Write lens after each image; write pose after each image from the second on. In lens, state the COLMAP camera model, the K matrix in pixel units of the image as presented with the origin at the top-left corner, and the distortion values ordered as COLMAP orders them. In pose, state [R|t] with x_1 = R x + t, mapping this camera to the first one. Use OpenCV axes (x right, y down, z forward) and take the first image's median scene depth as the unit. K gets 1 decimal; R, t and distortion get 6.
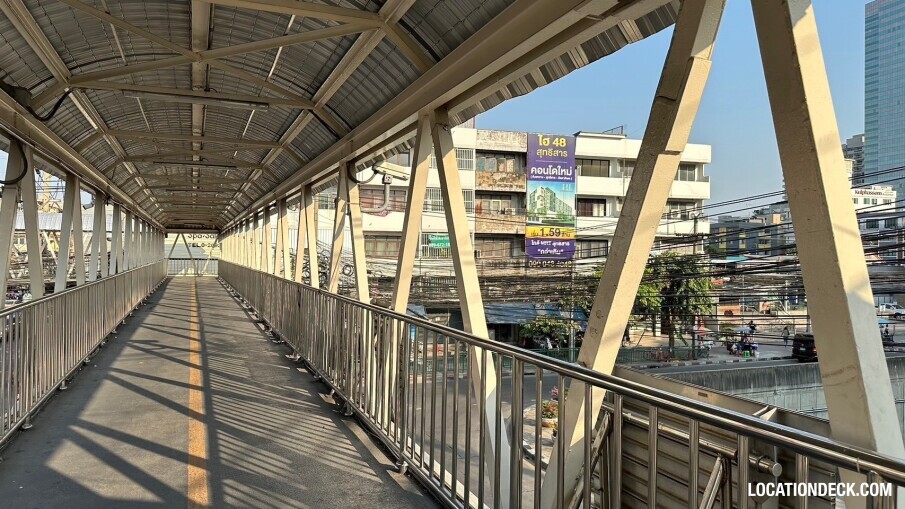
lens RADIAL K [[665.7, 0, 456.4], [0, 665.7, 241.1], [0, 0, 1]] dist [0.151061, -0.188094]
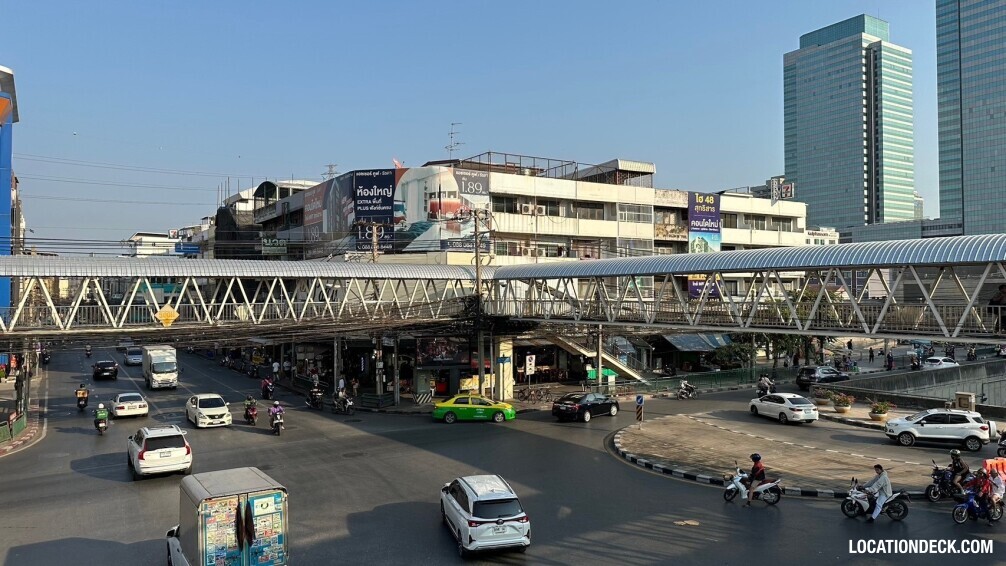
lens RADIAL K [[743.6, 0, 503.0], [0, 743.6, 283.0], [0, 0, 1]] dist [0.123123, -0.163617]
pose [[0.972711, -0.014454, 0.231569, -0.521627], [0.013862, 0.999895, 0.004185, -0.008963], [-0.231605, -0.000861, 0.972809, -0.224739]]
